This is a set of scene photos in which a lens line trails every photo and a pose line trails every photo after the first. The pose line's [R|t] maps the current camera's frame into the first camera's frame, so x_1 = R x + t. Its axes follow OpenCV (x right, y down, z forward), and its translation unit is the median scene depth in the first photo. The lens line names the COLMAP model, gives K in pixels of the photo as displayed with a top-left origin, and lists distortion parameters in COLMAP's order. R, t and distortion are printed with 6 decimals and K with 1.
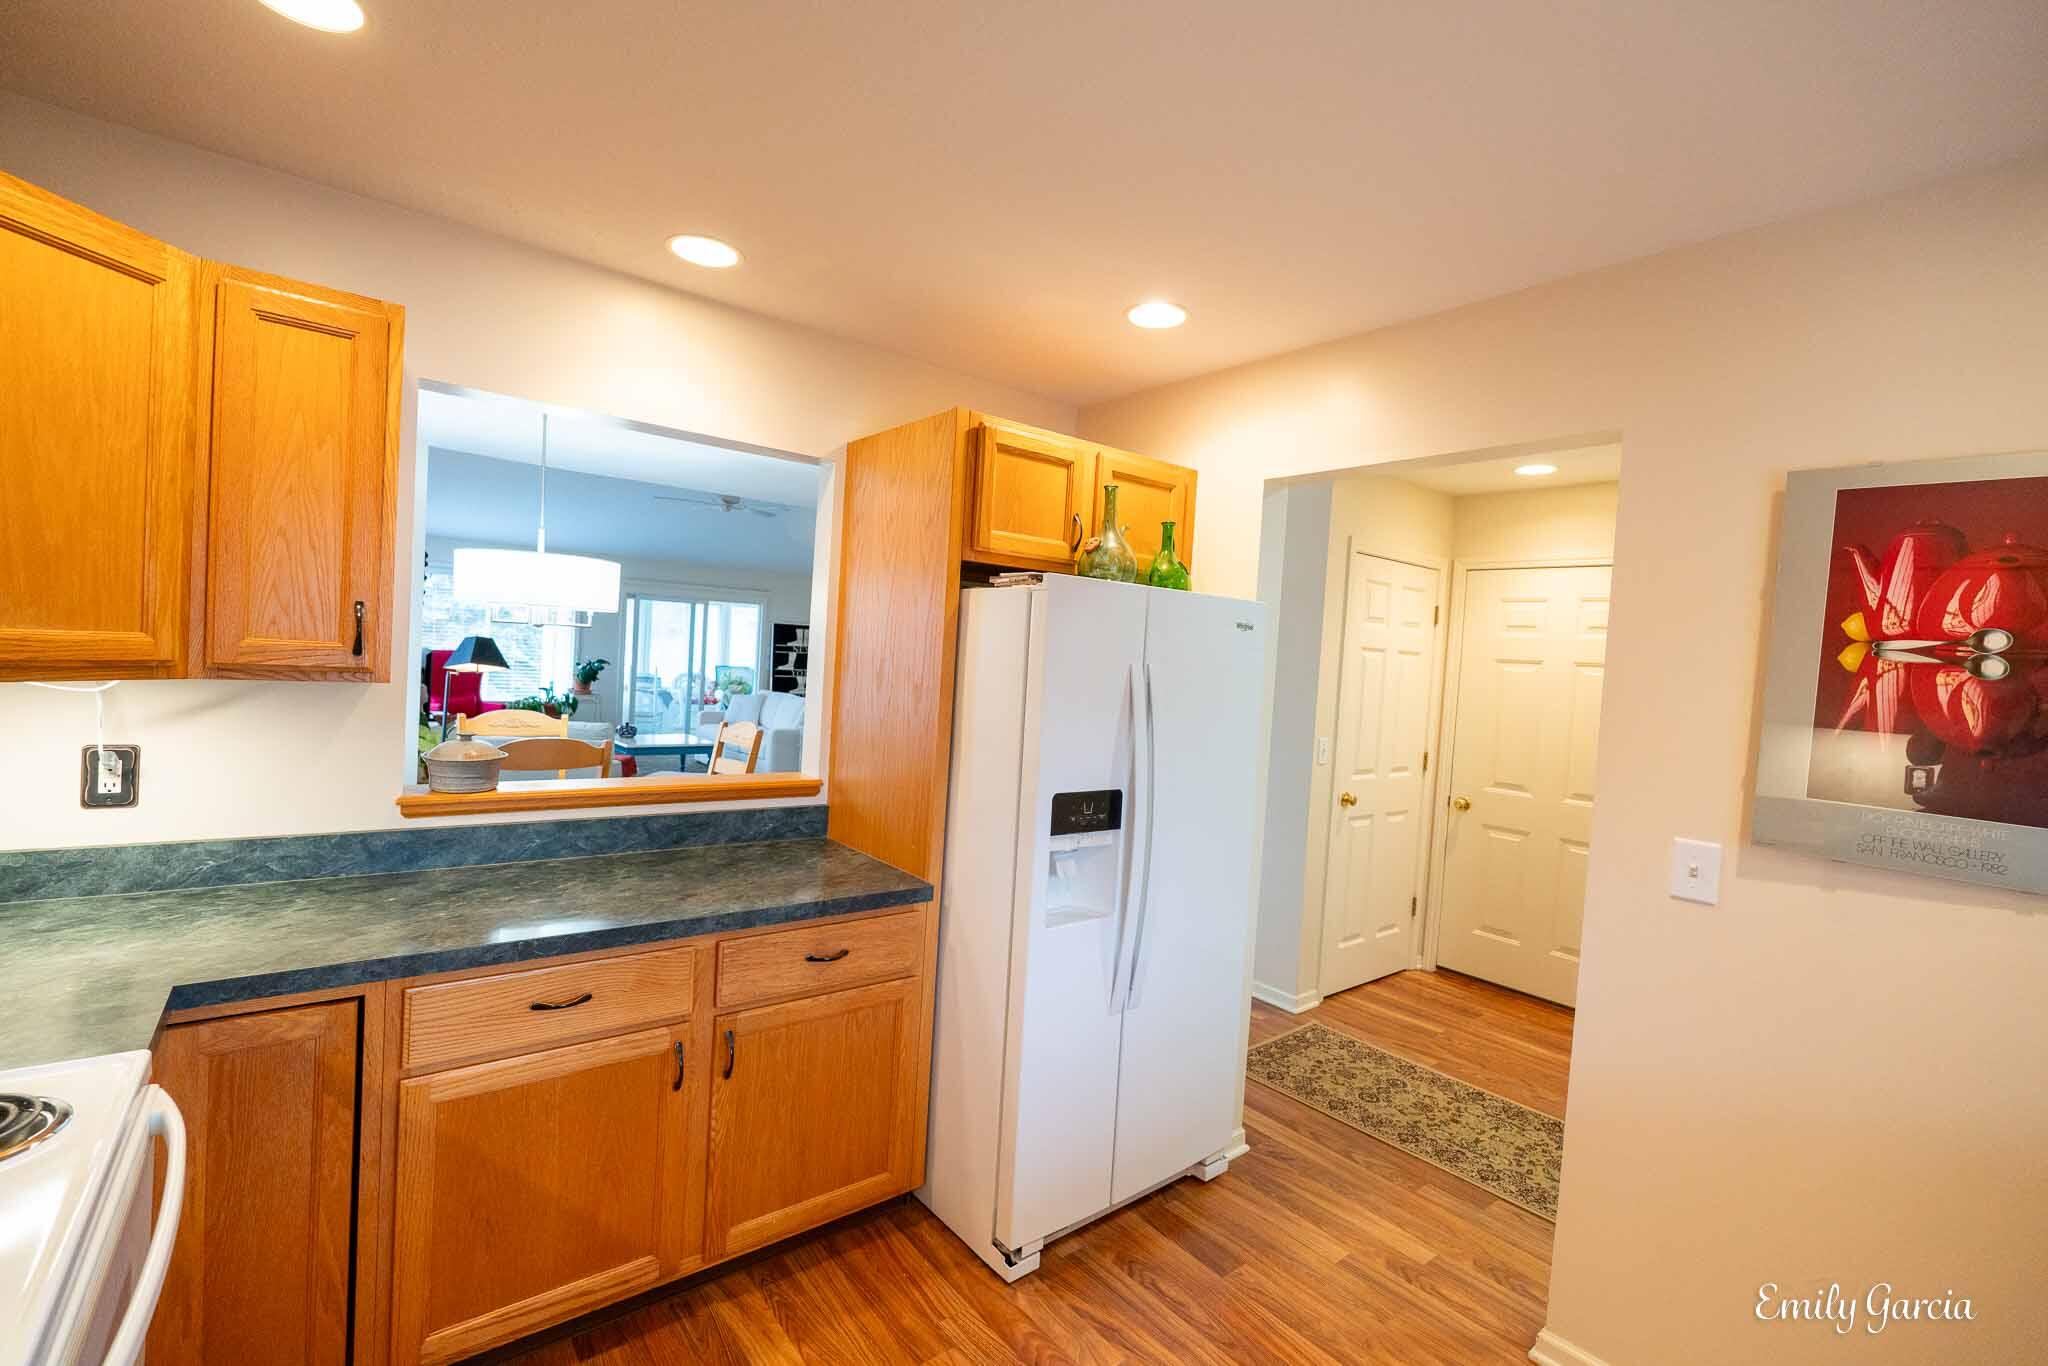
lens RADIAL K [[903.1, 0, 1011.3], [0, 903.1, 689.7], [0, 0, 1]] dist [0.000350, 0.000311]
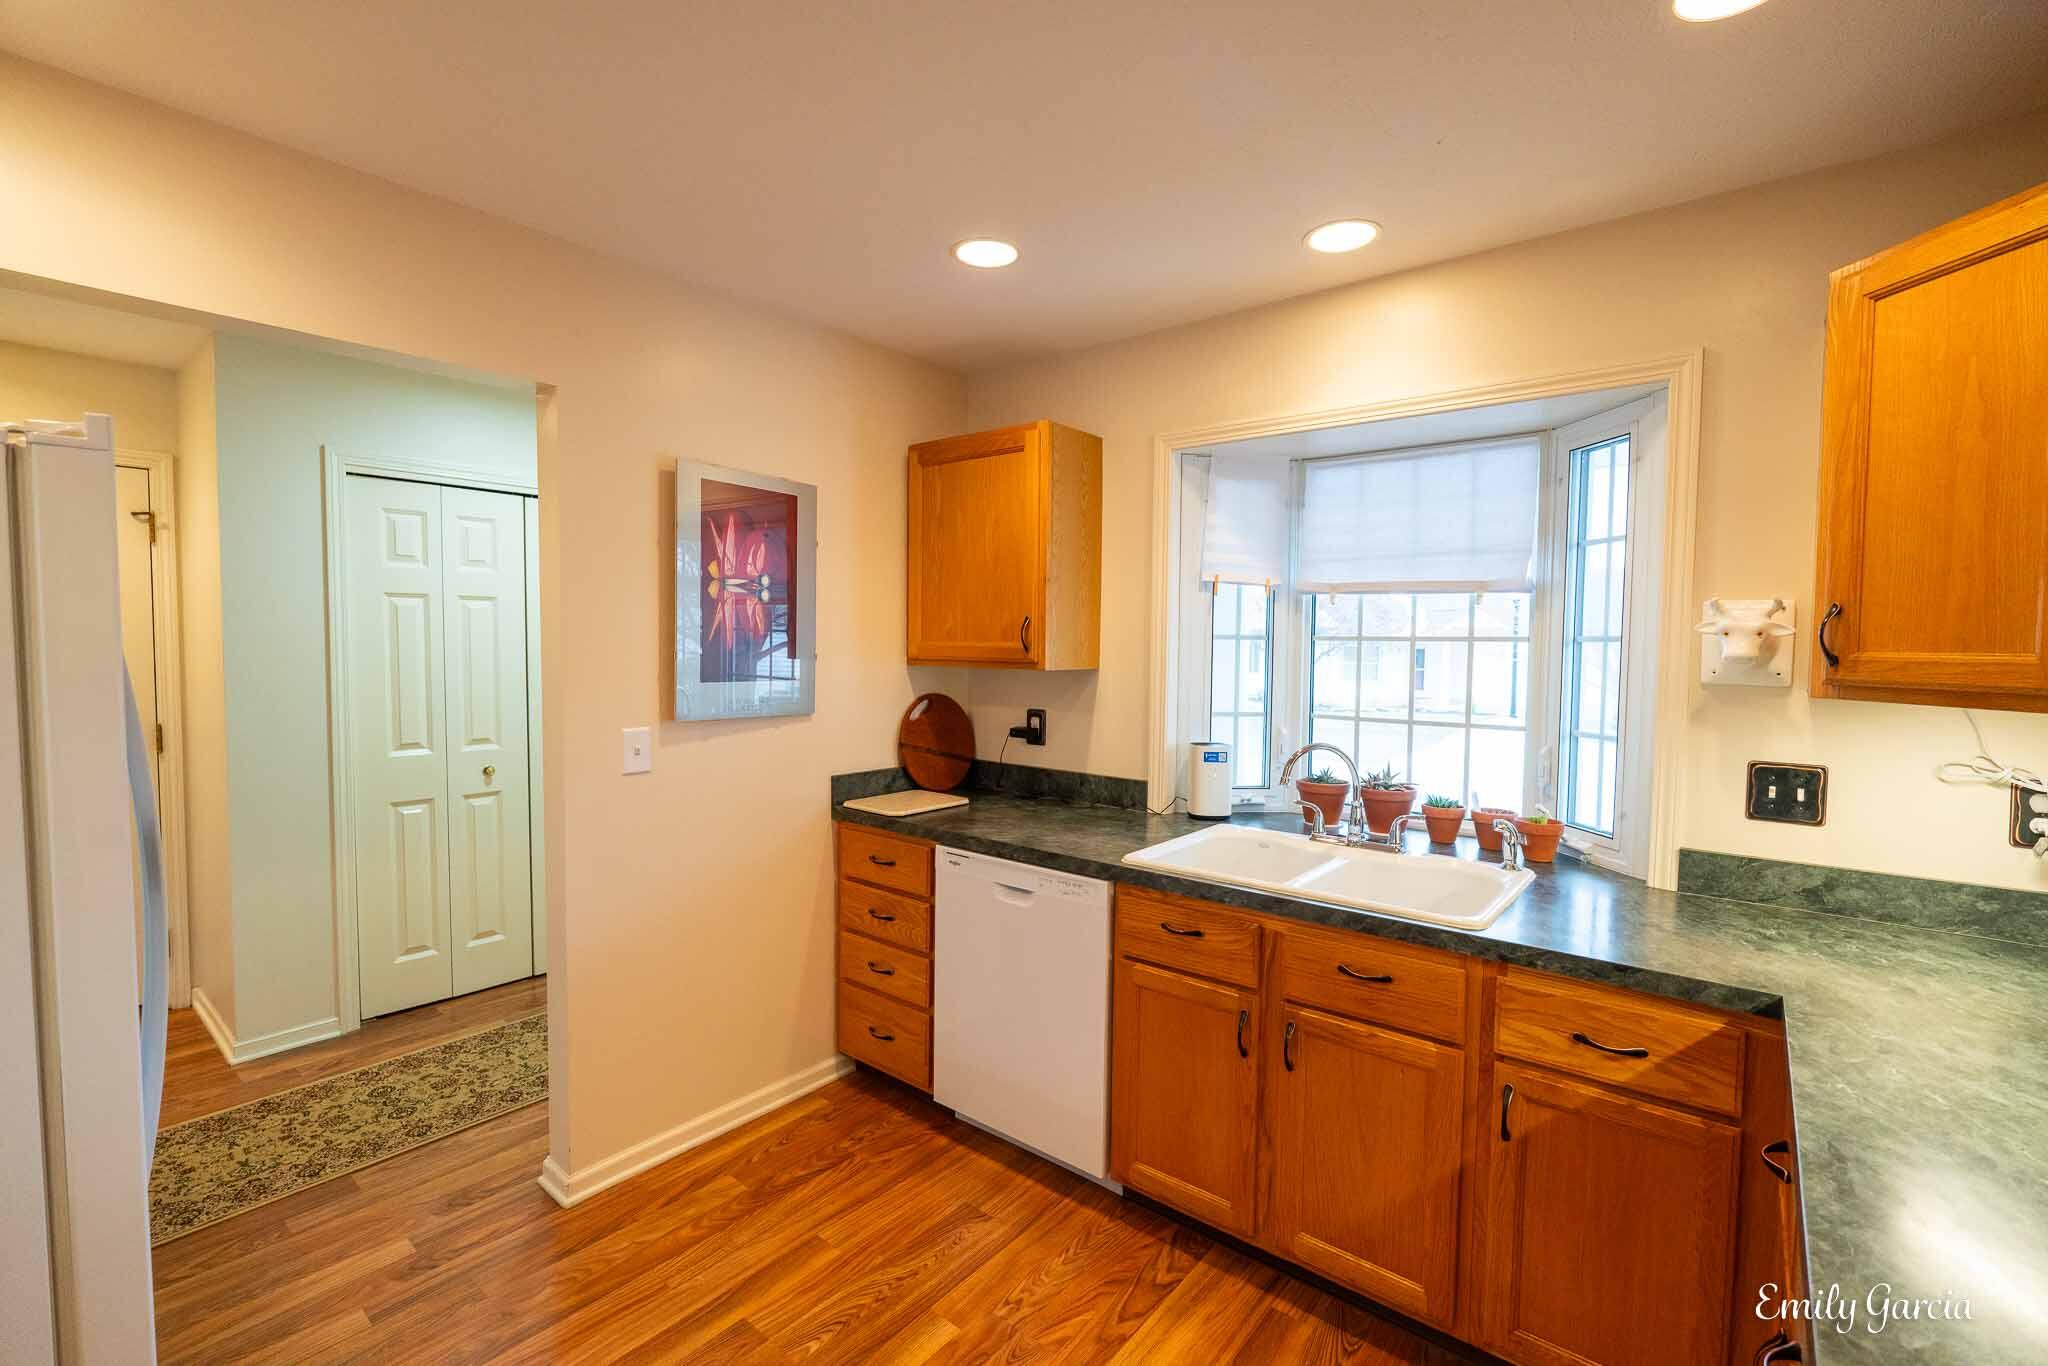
lens RADIAL K [[903.1, 0, 1026.3], [0, 903.1, 680.1], [0, 0, 1]] dist [0.000350, 0.000311]
pose [[-0.211431, -0.106779, 0.971543, -0.734462], [0.019390, 0.993361, 0.113397, -0.047441], [-0.977201, 0.042814, -0.207957, 0.813278]]
